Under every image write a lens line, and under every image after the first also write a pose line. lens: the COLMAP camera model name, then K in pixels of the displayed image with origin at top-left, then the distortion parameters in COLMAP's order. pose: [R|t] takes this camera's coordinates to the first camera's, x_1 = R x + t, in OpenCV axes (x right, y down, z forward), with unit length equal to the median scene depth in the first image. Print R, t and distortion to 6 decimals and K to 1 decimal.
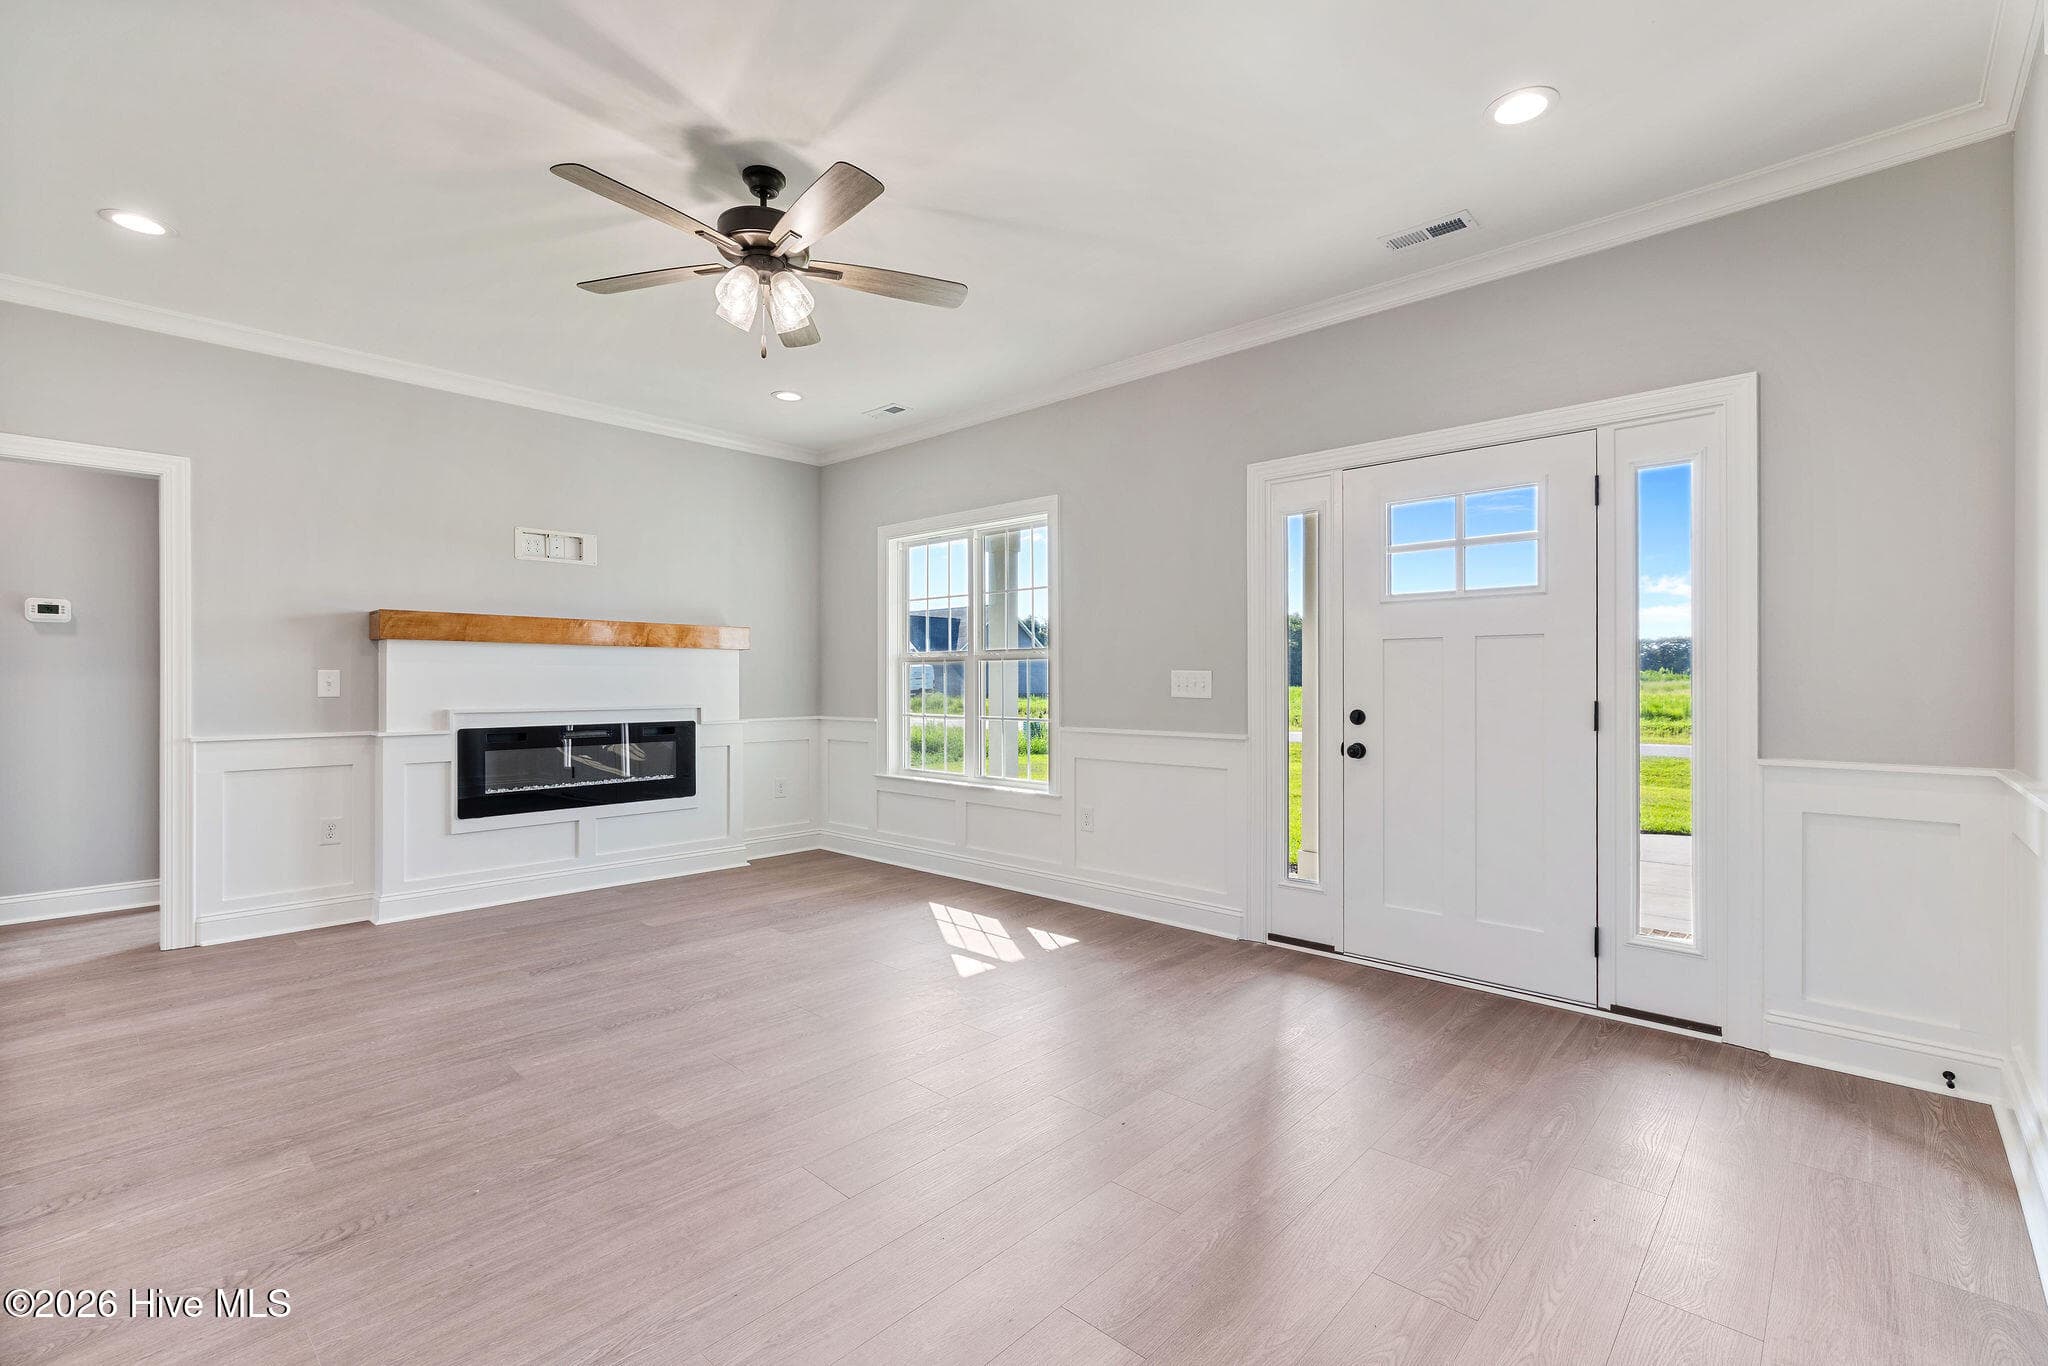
lens RADIAL K [[898.7, 0, 1017.3], [0, 898.7, 678.2], [0, 0, 1]] dist [-0.001910, -0.000334]
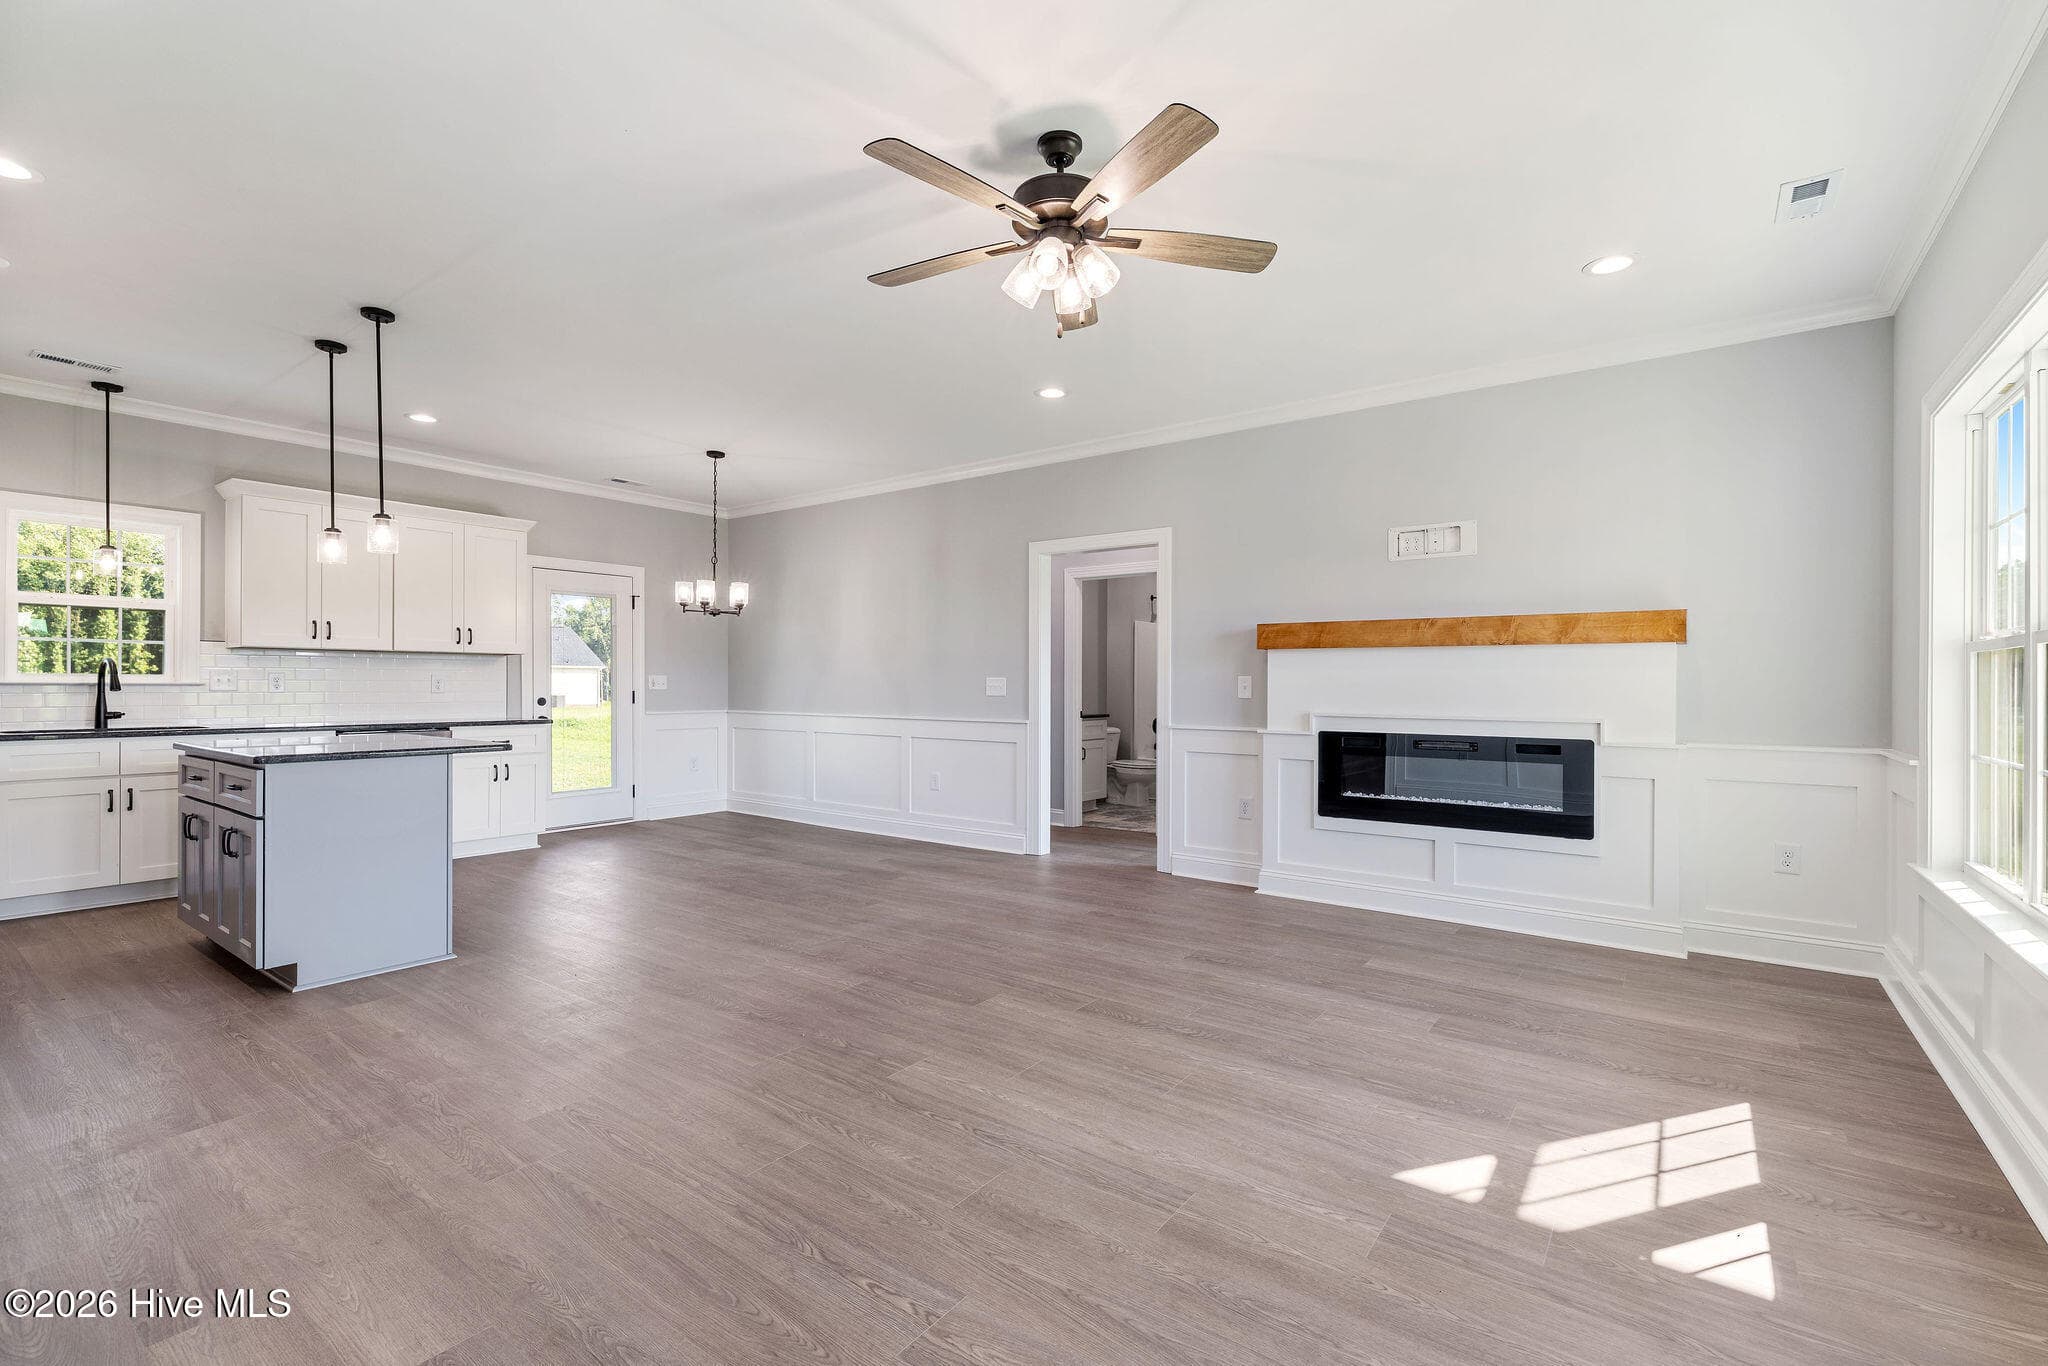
lens RADIAL K [[898.7, 0, 1019.2], [0, 898.7, 687.2], [0, 0, 1]] dist [-0.001910, -0.000334]
pose [[0.119867, 0.005017, -0.992777, 0.421547], [-0.002278, 0.999986, 0.004778, 0.000842], [0.992787, 0.001689, 0.119876, 0.561126]]
